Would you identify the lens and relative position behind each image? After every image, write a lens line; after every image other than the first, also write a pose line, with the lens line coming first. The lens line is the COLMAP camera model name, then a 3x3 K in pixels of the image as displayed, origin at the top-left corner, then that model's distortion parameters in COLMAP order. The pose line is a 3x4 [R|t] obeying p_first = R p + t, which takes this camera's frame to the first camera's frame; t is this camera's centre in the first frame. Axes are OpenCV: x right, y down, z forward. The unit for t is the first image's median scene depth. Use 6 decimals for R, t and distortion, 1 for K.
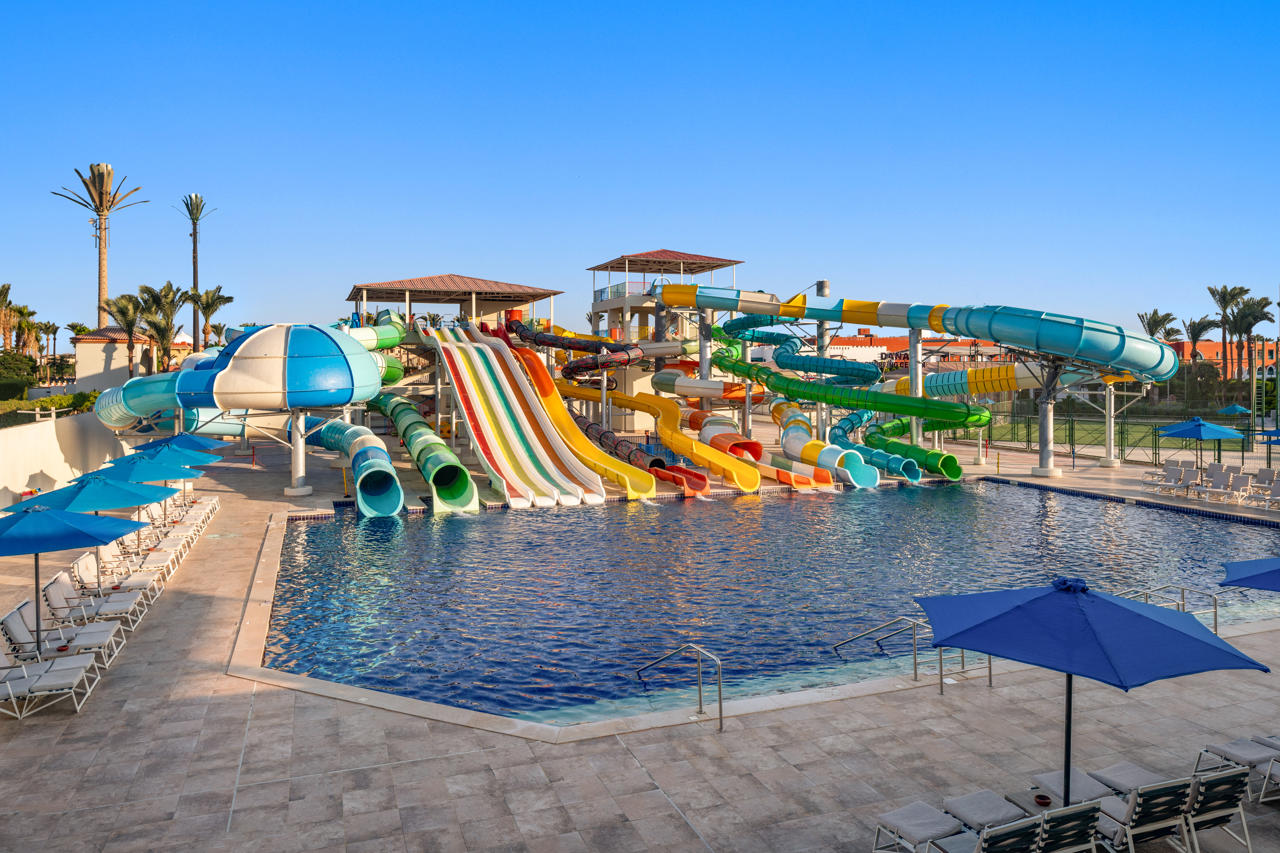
lens RADIAL K [[861.4, 0, 637.7], [0, 861.4, 370.1], [0, 0, 1]] dist [-0.012480, 0.000471]
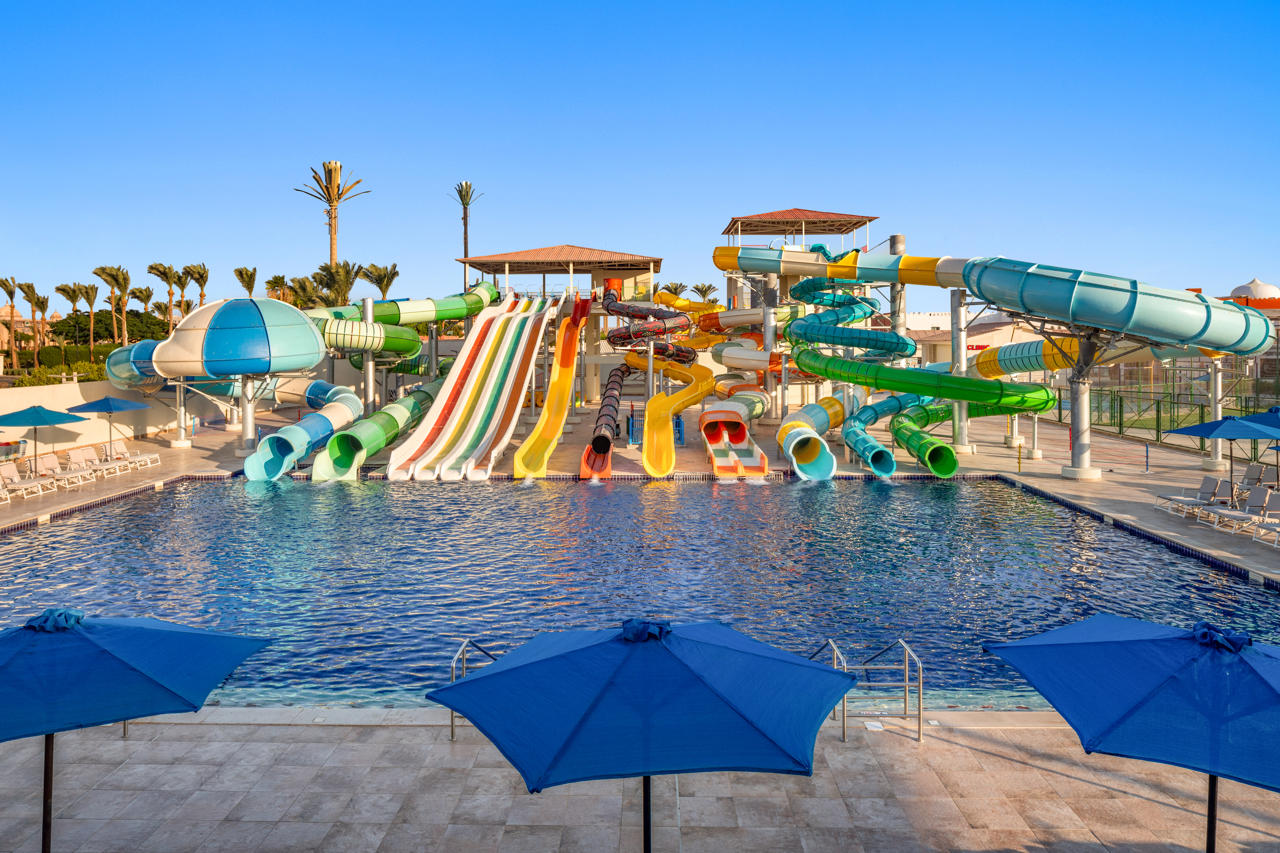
lens RADIAL K [[861.2, 0, 640.0], [0, 861.2, 339.0], [0, 0, 1]] dist [-0.003483, -0.000635]
pose [[0.933097, -0.001499, -0.359621, 0.385927], [0.001610, 0.999999, 0.000007, -0.000874], [0.359621, -0.000586, 0.933098, 0.143931]]
